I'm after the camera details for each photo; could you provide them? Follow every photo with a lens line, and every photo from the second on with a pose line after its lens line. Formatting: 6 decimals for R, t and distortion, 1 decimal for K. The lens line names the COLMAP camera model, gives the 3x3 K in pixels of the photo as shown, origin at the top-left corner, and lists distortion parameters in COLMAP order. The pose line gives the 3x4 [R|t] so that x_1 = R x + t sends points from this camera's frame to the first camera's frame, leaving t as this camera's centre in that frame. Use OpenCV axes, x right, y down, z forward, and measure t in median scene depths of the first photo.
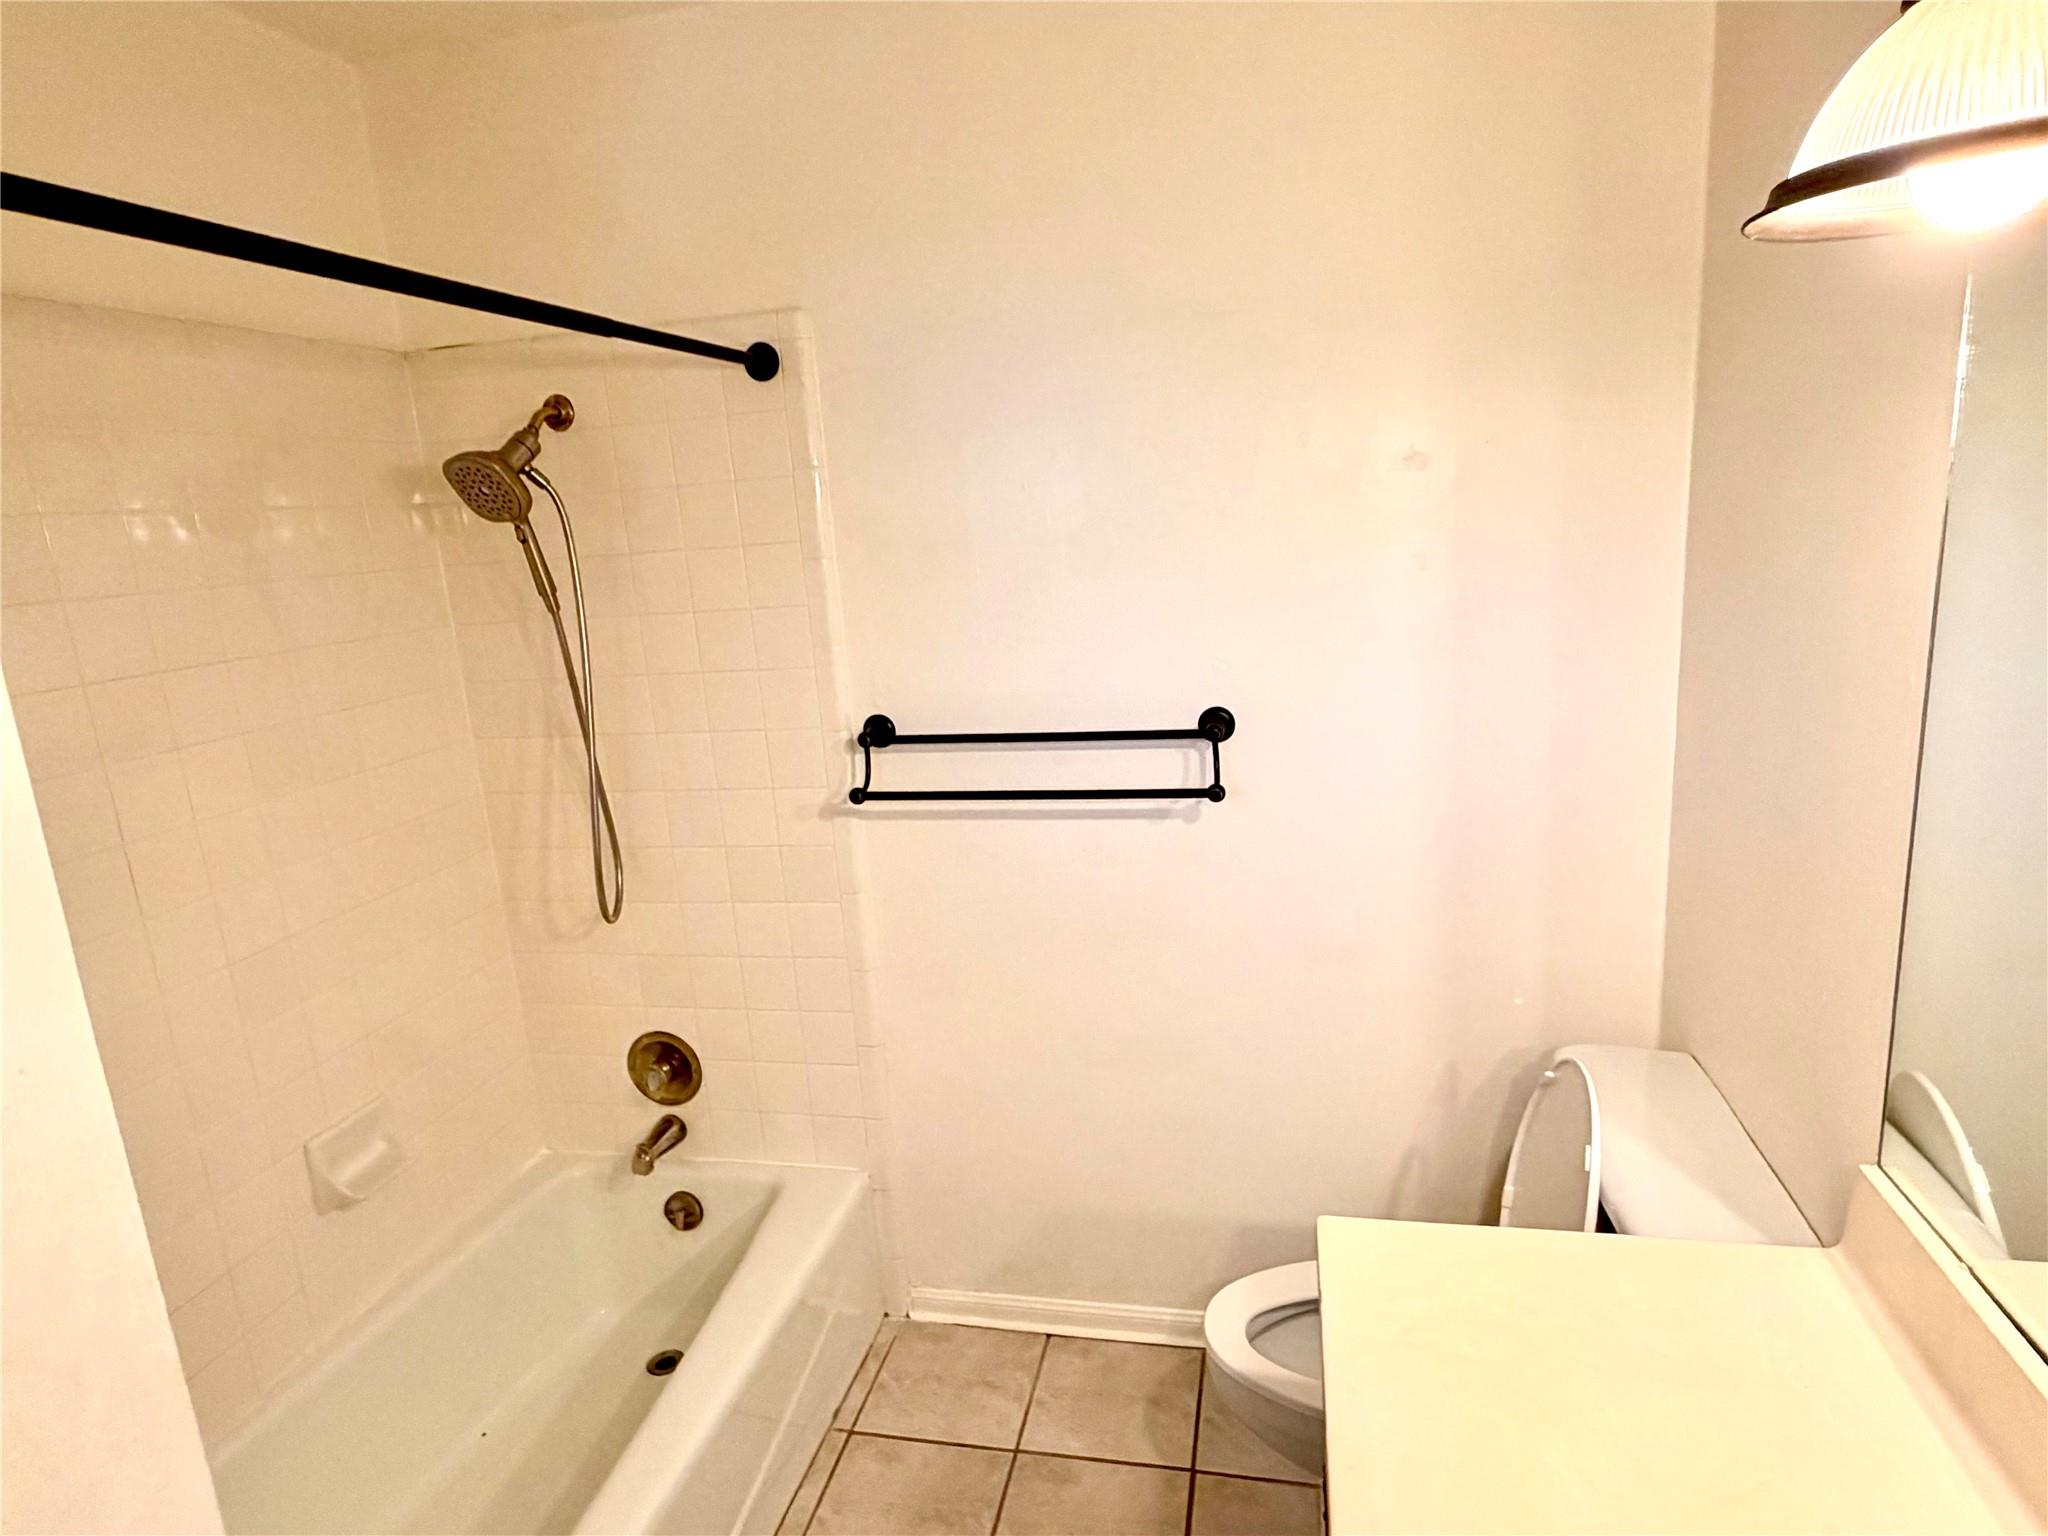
lens RADIAL K [[1217.2, 0, 1018.8], [0, 1217.2, 805.9], [0, 0, 1]] dist [0.057350, 0.000486]
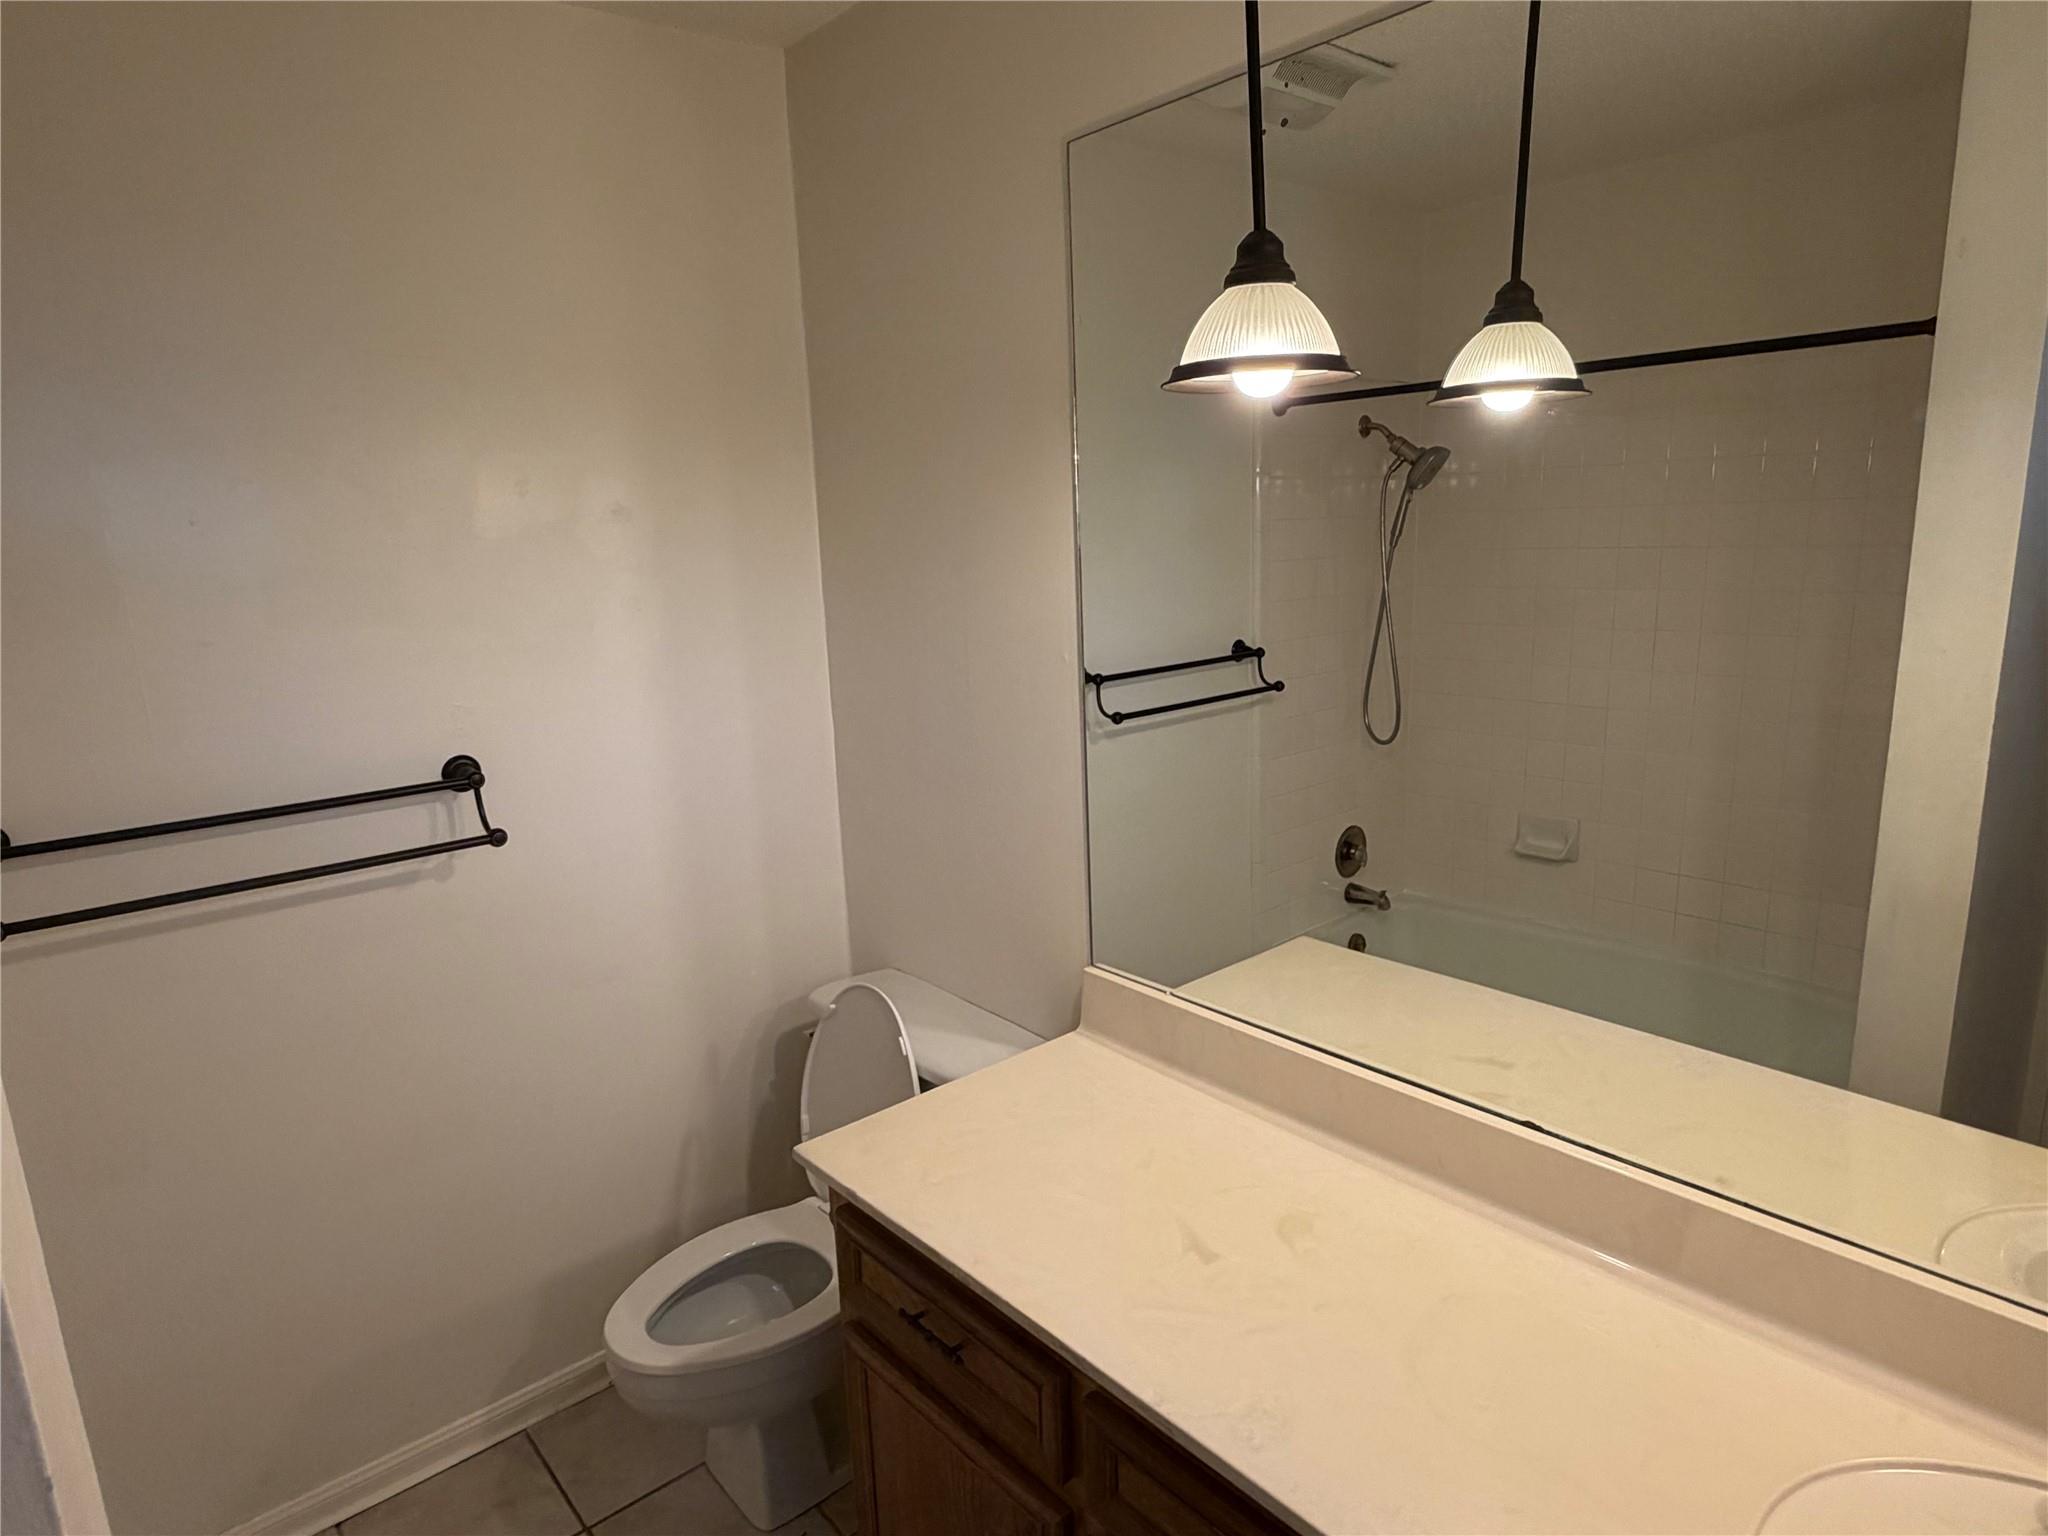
lens RADIAL K [[1217.2, 0, 1018.8], [0, 1217.2, 805.9], [0, 0, 1]] dist [0.057350, 0.000486]
pose [[0.604505, -0.156479, 0.781081, -0.372395], [0.195760, 0.979630, 0.044749, 0.001799], [-0.772173, 0.125854, 0.622824, 0.053305]]
